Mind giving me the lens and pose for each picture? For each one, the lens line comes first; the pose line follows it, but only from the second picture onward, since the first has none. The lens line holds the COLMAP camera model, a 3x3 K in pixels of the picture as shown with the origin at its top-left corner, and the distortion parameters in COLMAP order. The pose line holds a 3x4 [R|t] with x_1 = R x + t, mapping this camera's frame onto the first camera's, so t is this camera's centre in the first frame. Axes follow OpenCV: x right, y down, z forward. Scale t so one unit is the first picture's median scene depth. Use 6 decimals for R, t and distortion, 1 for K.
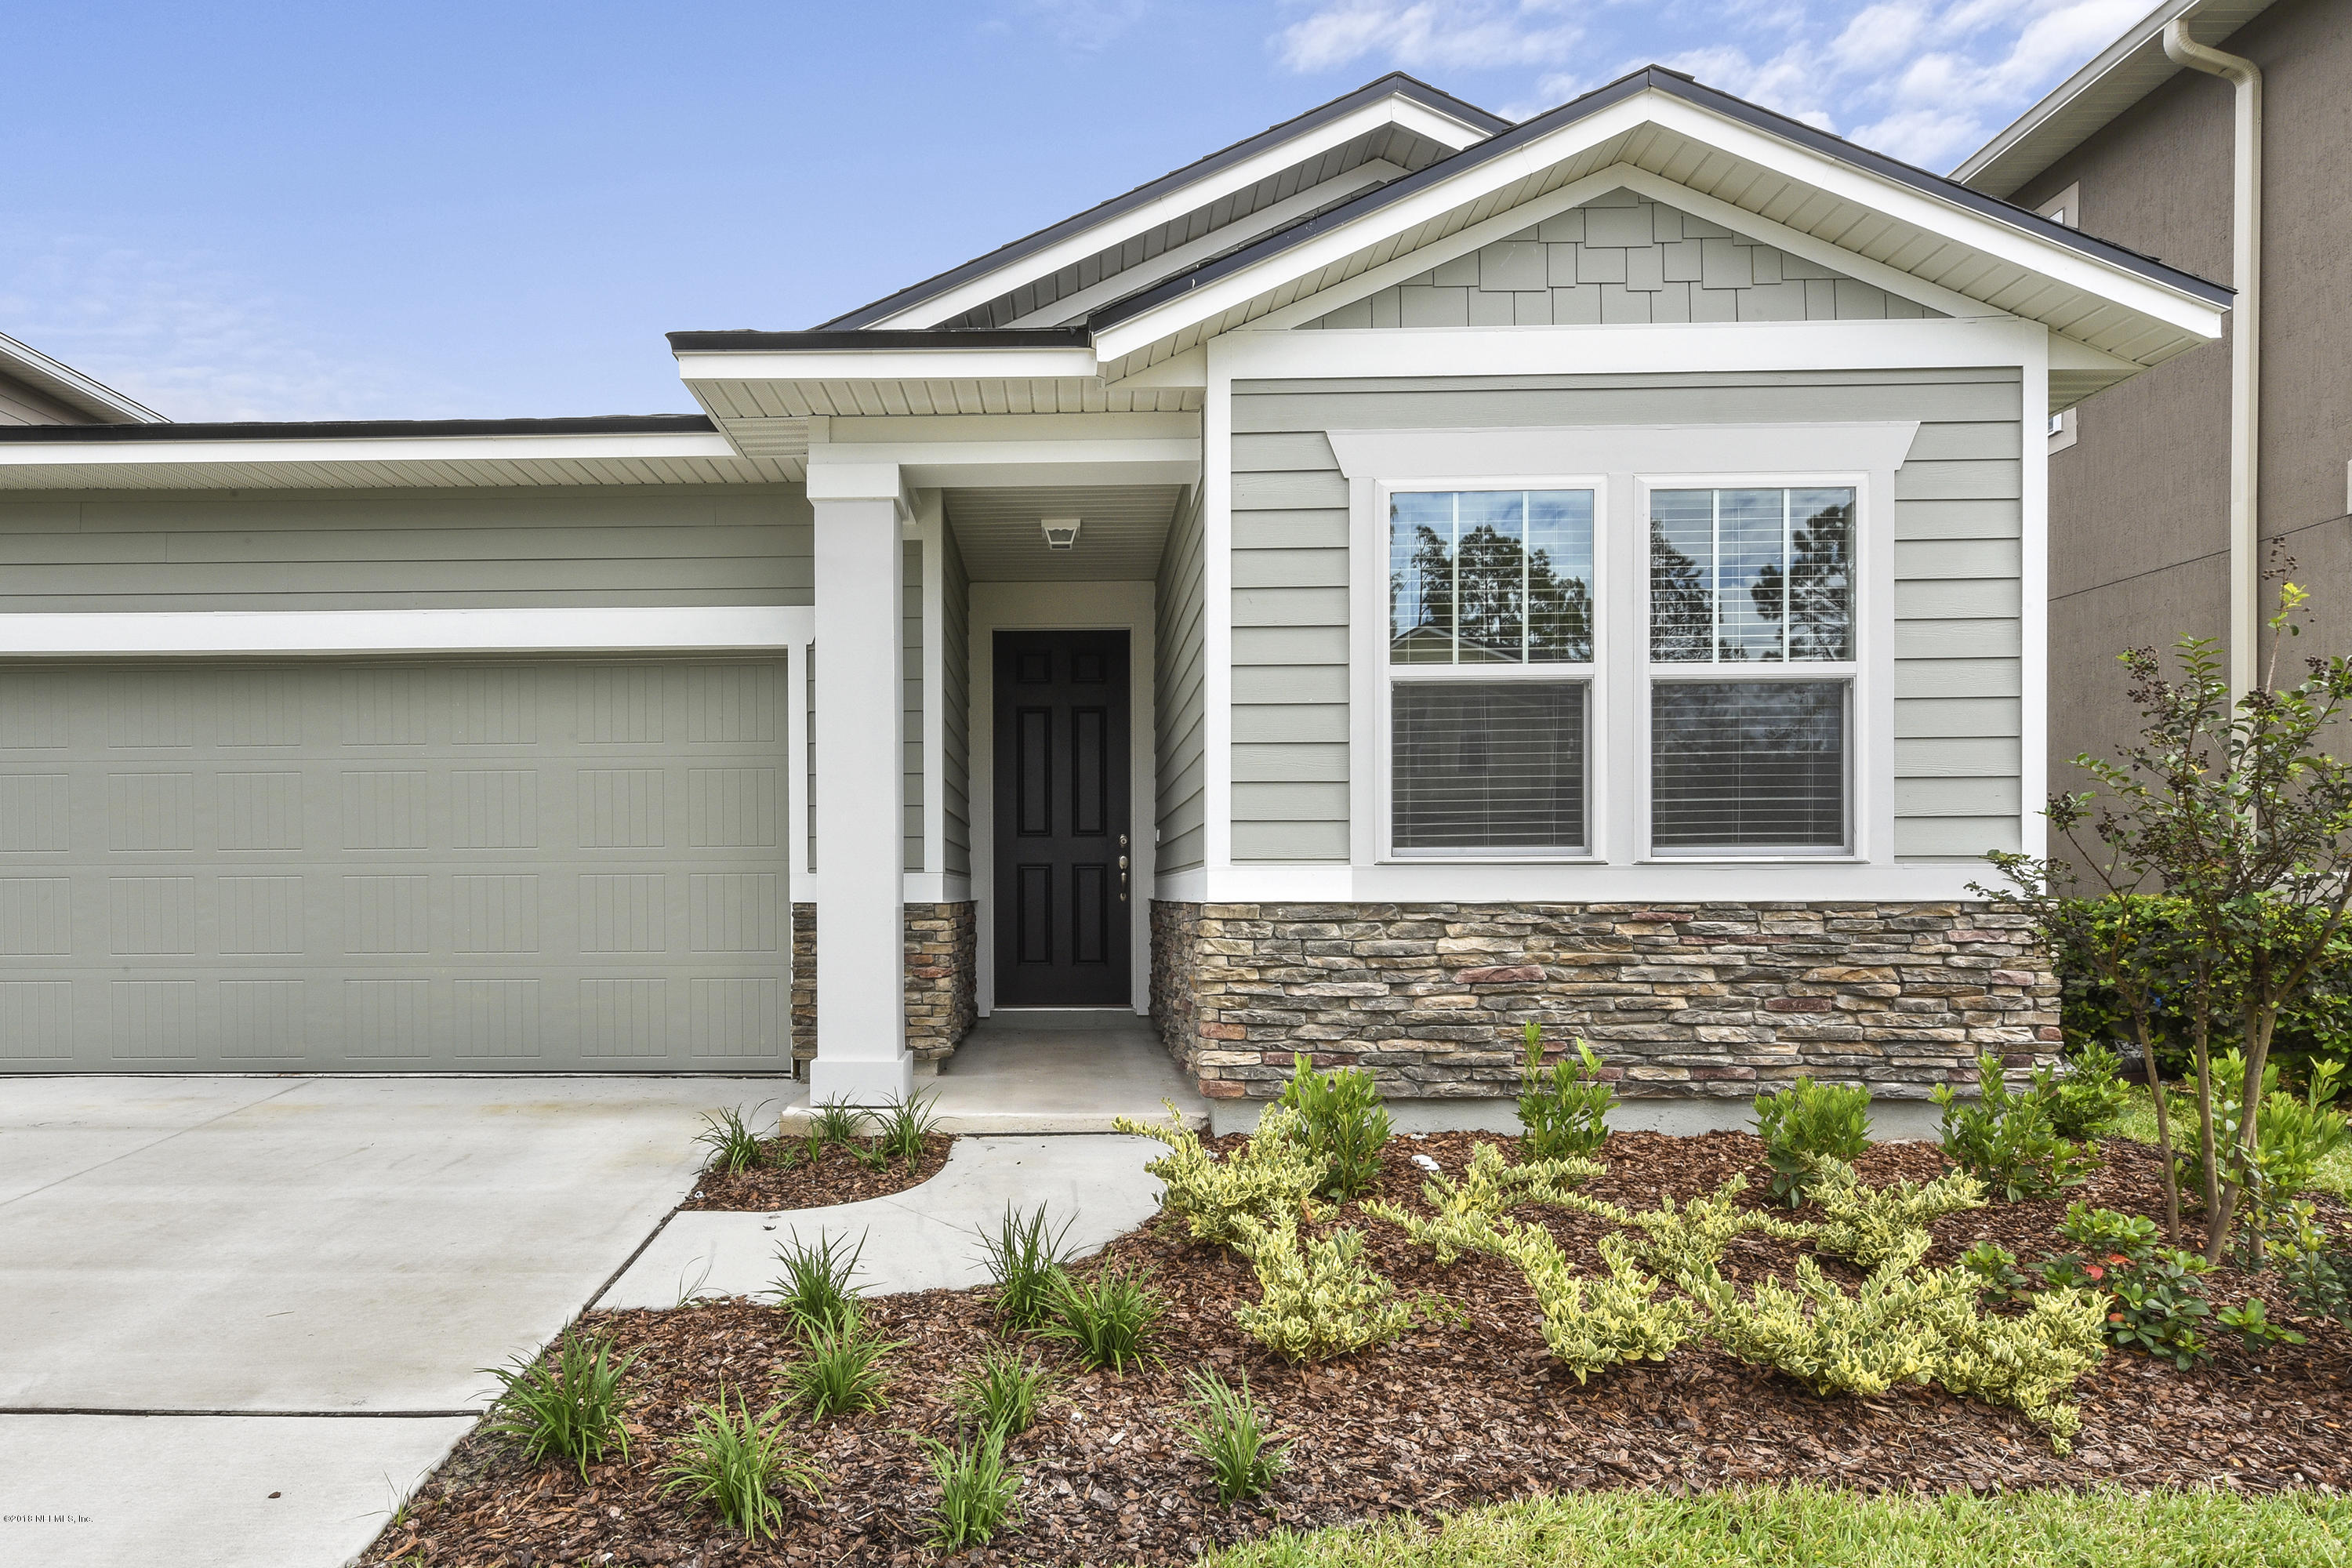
lens RADIAL K [[1392.5, 0, 1012.0], [0, 1392.5, 891.9], [0, 0, 1]] dist [0.000288, 0.001121]
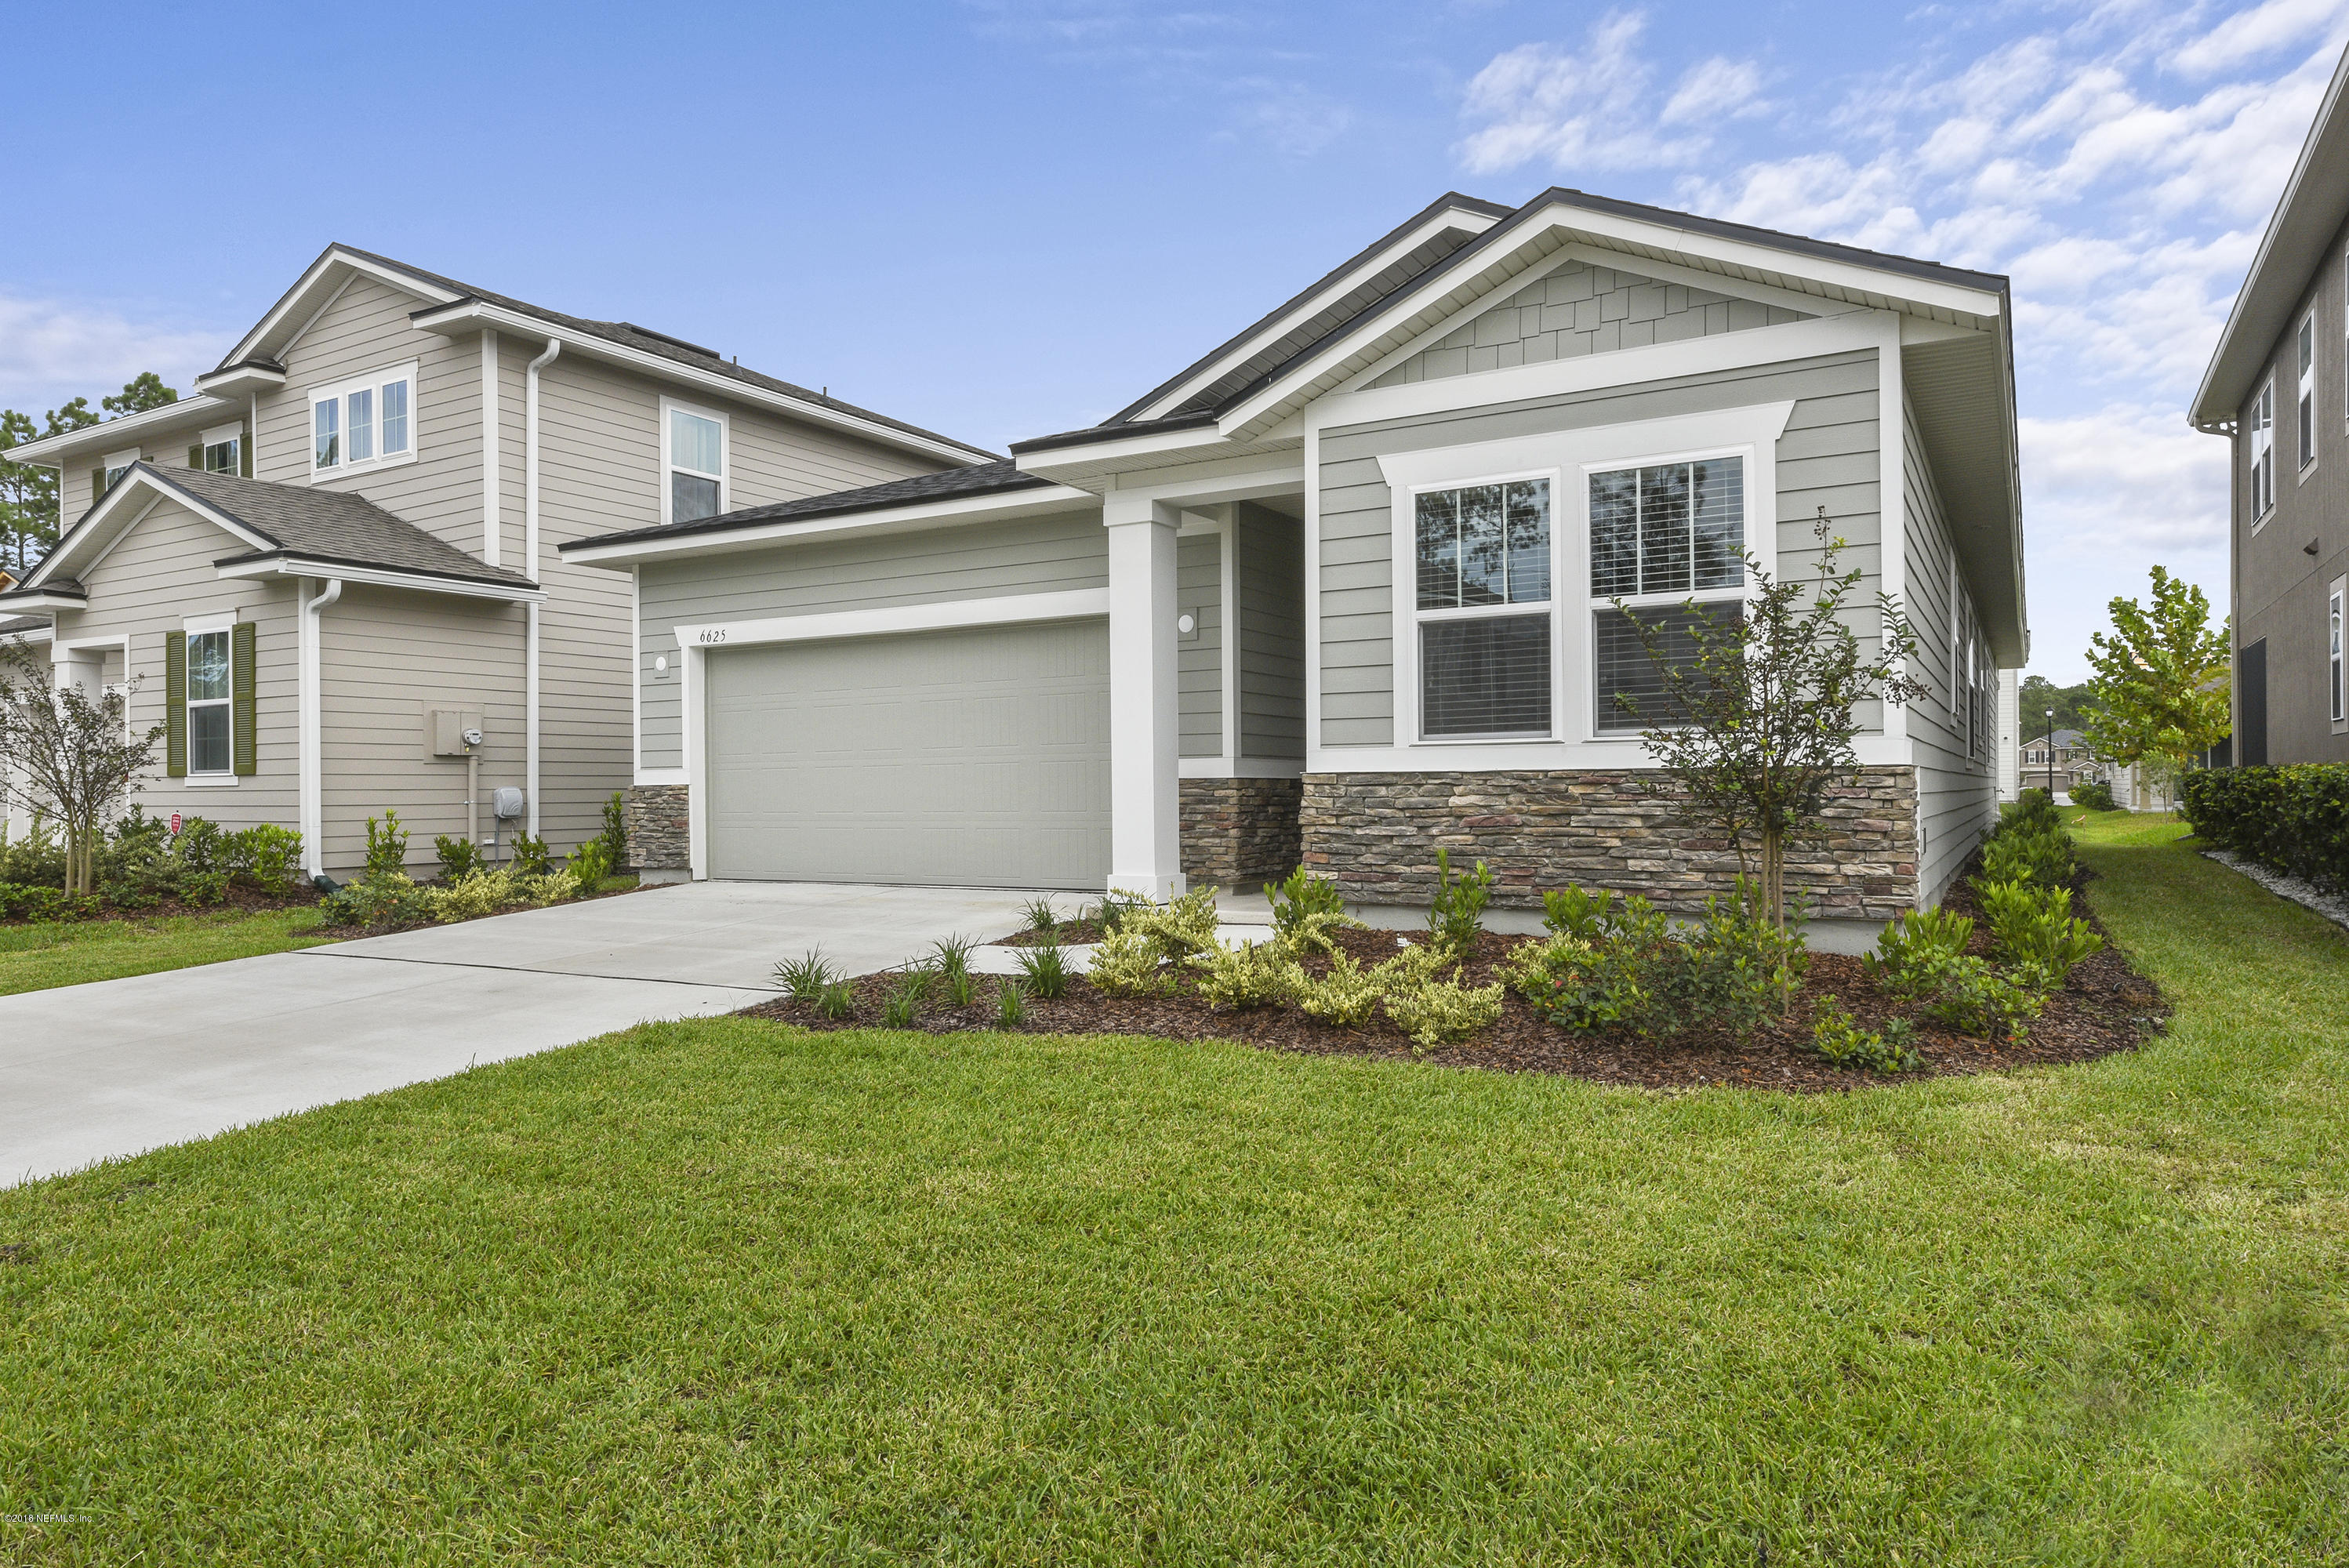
lens RADIAL K [[1504.2, 0, 1125.5], [0, 1504.2, 801.7], [0, 0, 1]] dist [-0.002410, 0.001403]
pose [[0.866986, -0.000244, -0.498333, 0.798606], [0.002991, 0.999984, 0.004714, 0.030889], [0.498324, -0.005578, 0.866973, -0.534472]]
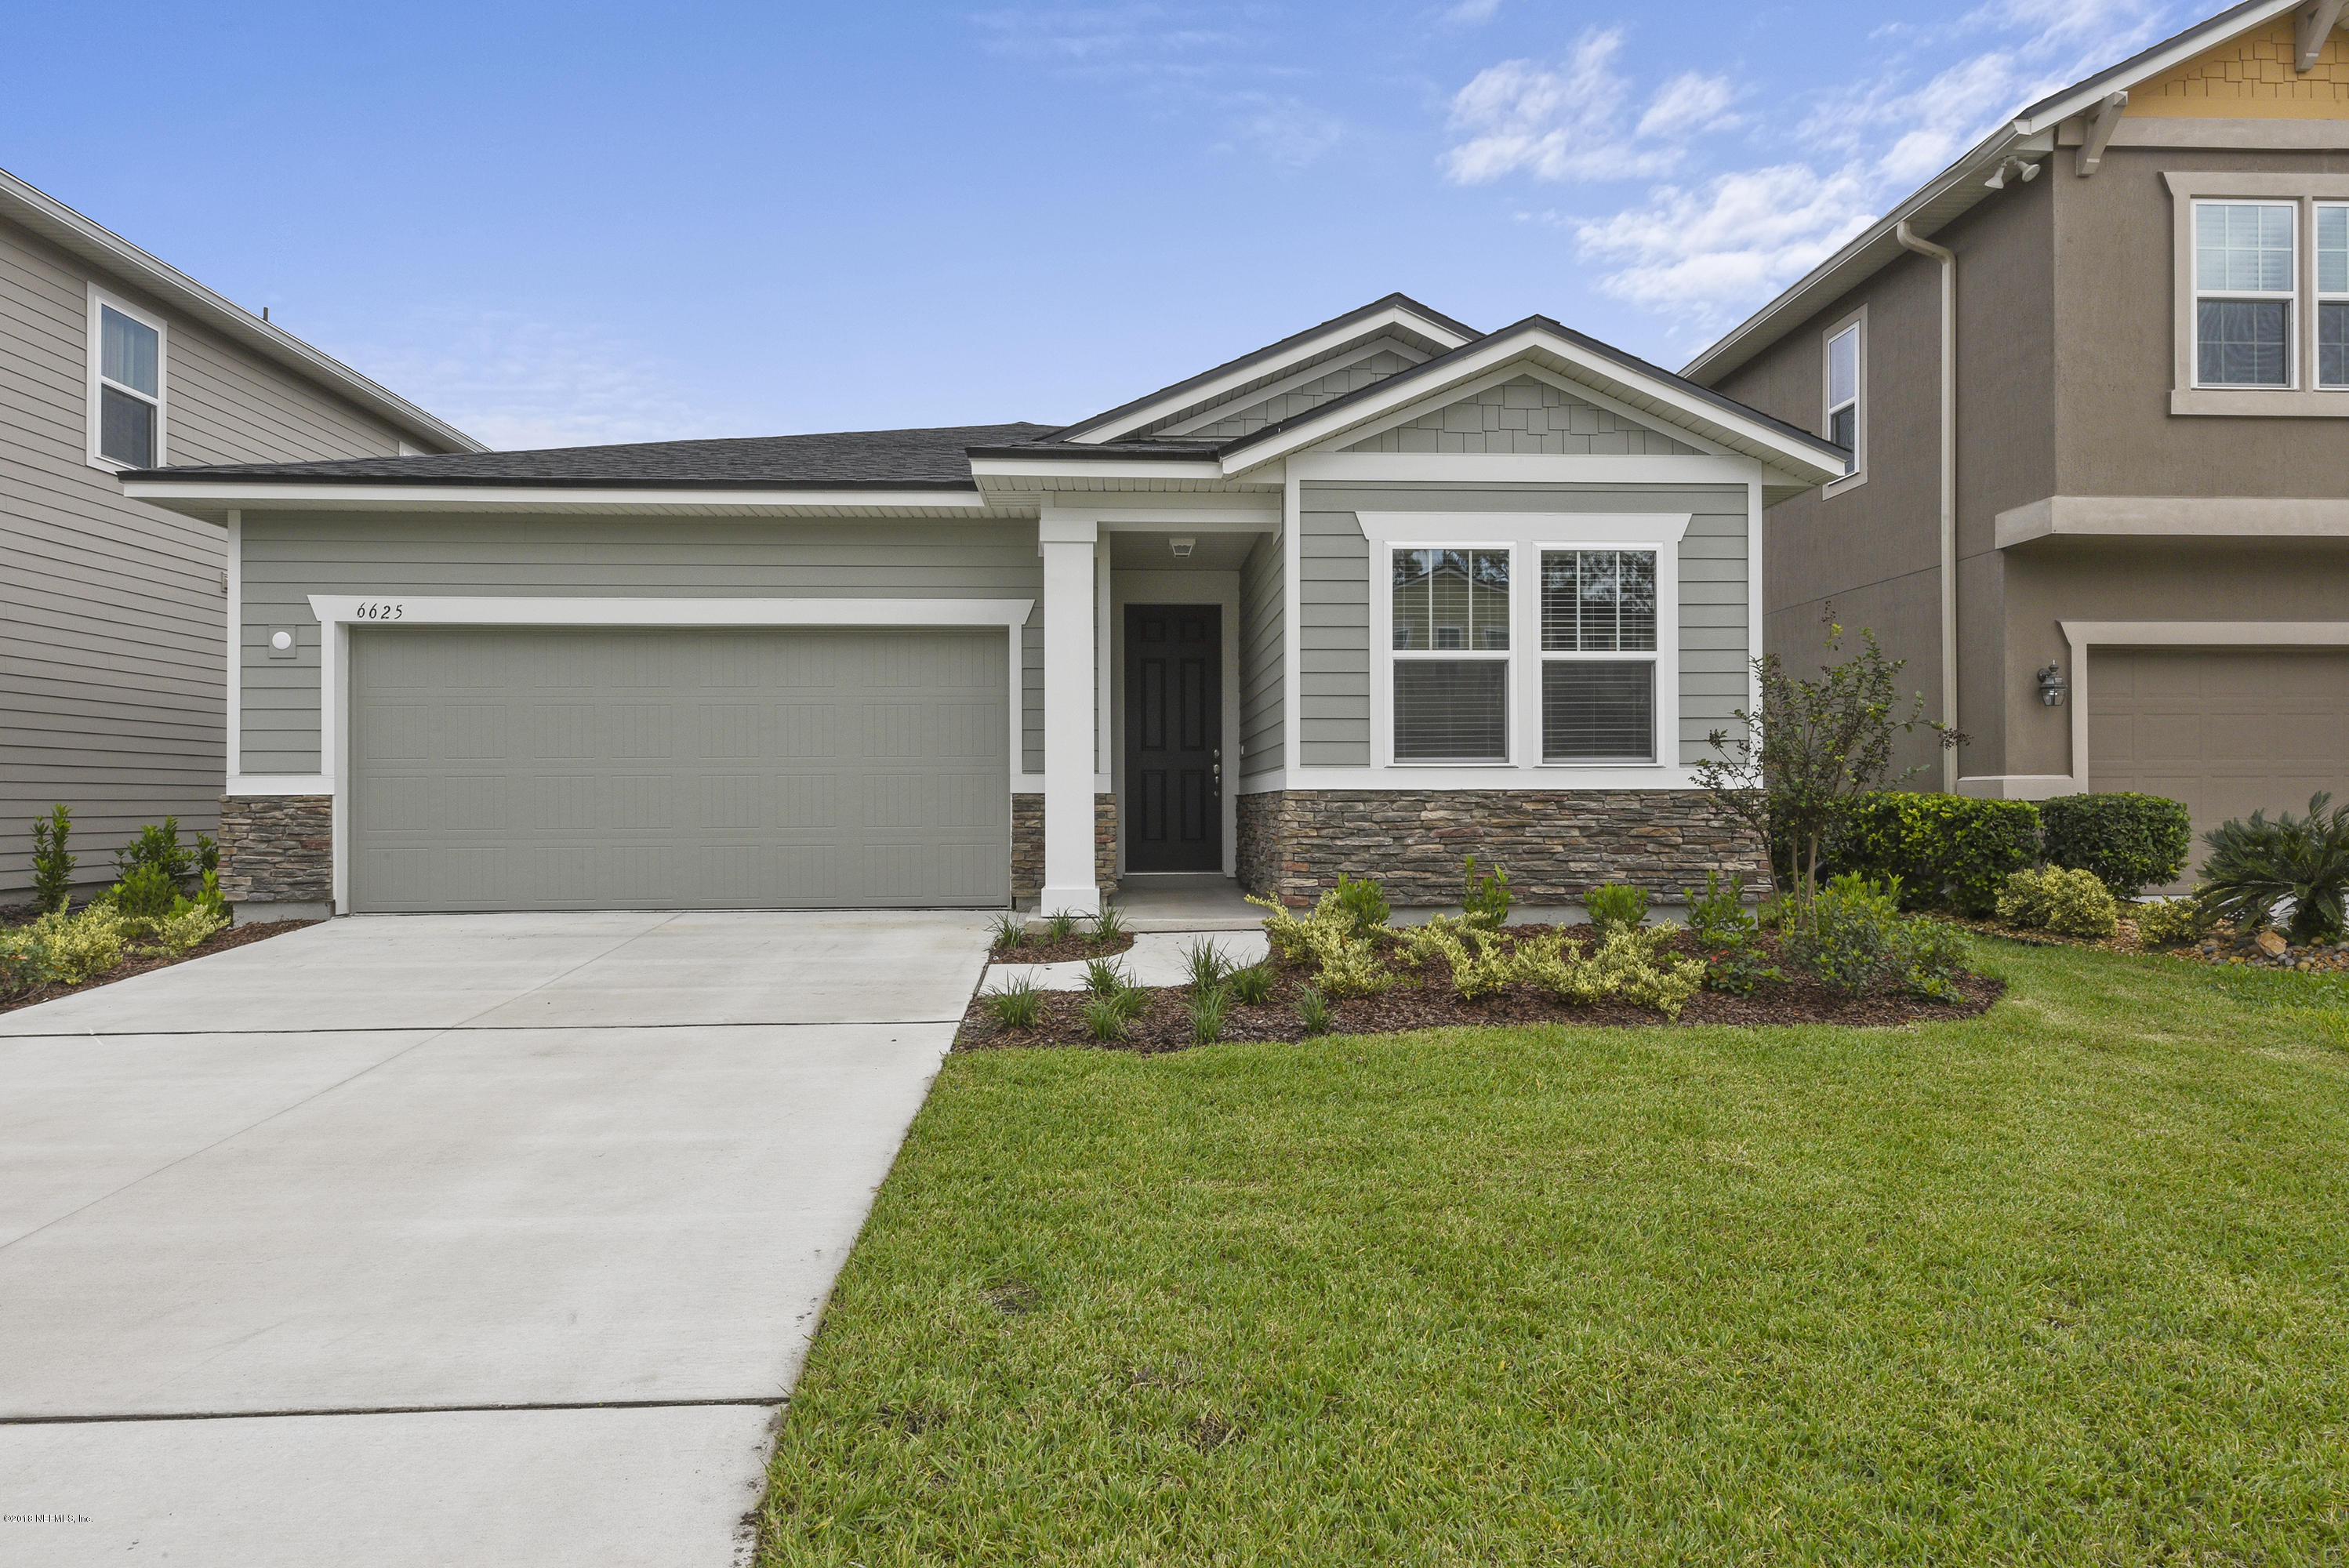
lens RADIAL K [[1484.3, 0, 1153.7], [0, 1484.3, 793.1], [0, 0, 1]] dist [0.002688, -0.000510]
pose [[0.996814, 0.000911, 0.079753, -0.163916], [0.000044, 0.999928, -0.011969, 0.033183], [-0.079758, 0.011935, 0.996743, -0.781121]]
